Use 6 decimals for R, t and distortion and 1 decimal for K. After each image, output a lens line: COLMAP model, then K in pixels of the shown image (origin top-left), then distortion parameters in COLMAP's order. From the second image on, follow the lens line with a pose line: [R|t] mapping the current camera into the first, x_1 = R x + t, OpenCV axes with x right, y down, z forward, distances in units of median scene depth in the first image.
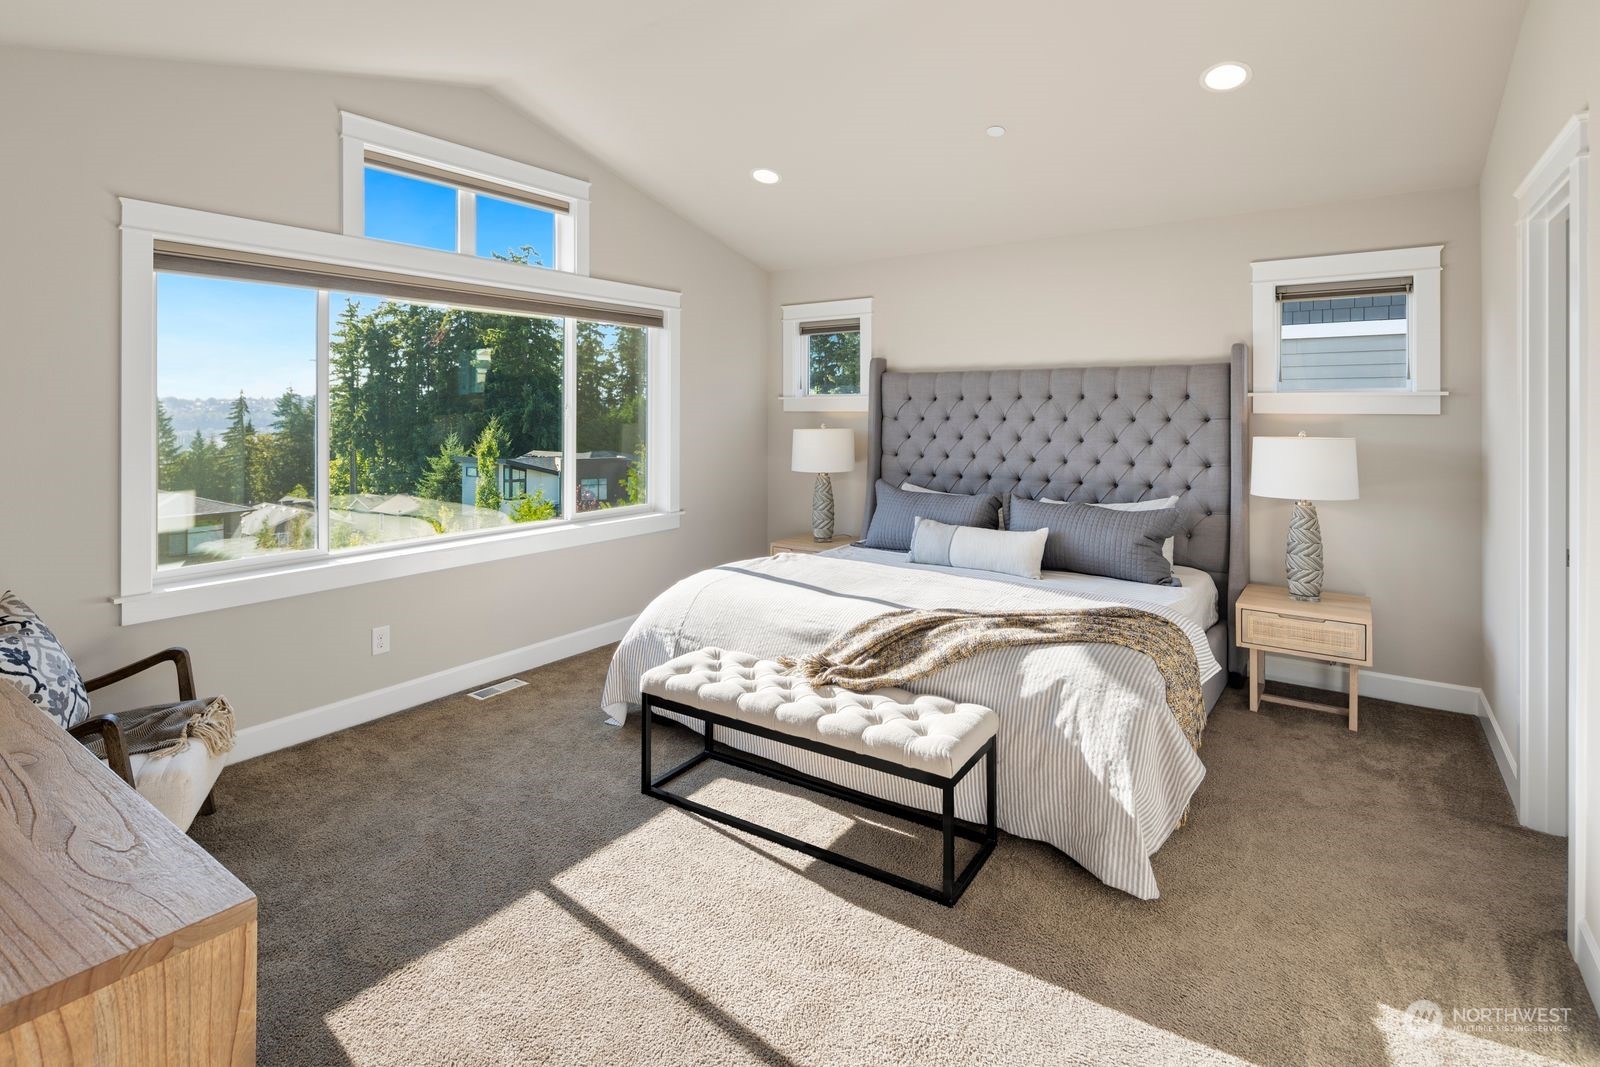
lens RADIAL K [[809.4, 0, 801.8], [0, 809.4, 404.3], [0, 0, 1]] dist [0.000470, -0.000447]
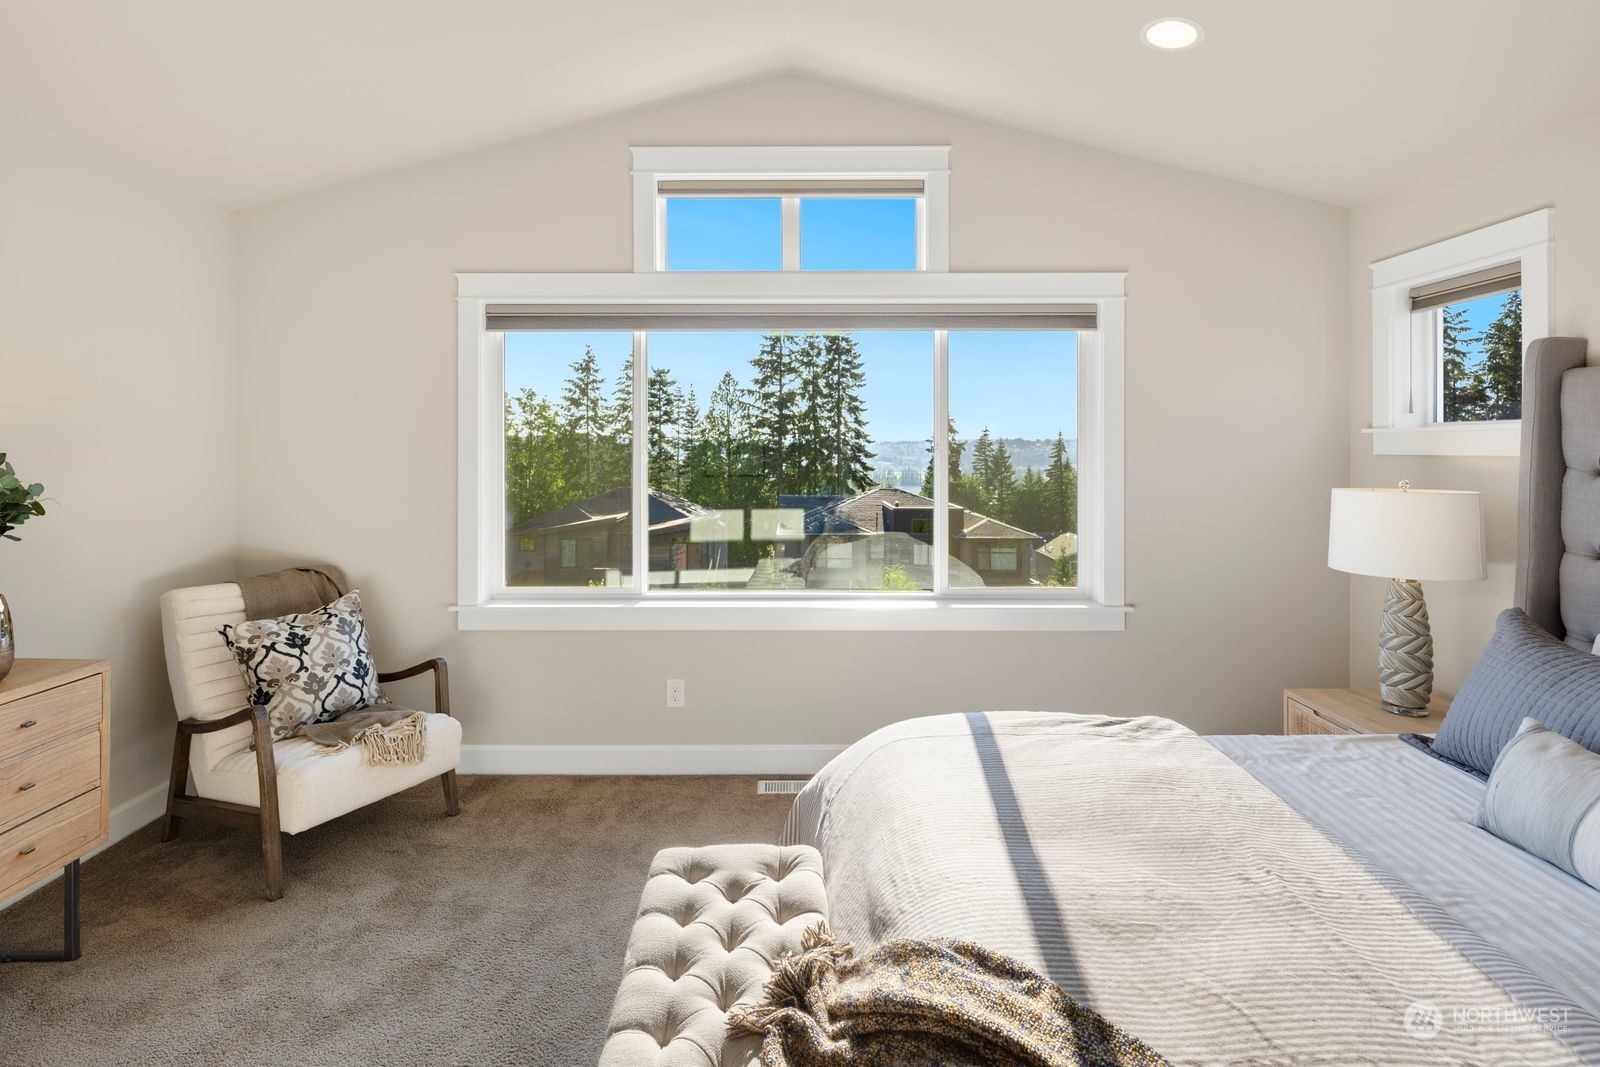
lens RADIAL K [[802.2, 0, 779.6], [0, 802.2, 449.6], [0, 0, 1]] dist [0.005063, -0.000194]
pose [[0.563252, 0.001888, -0.826283, 0.224448], [0.003296, 0.999984, 0.004532, 0.001342], [0.826279, -0.005276, 0.563237, 0.395054]]
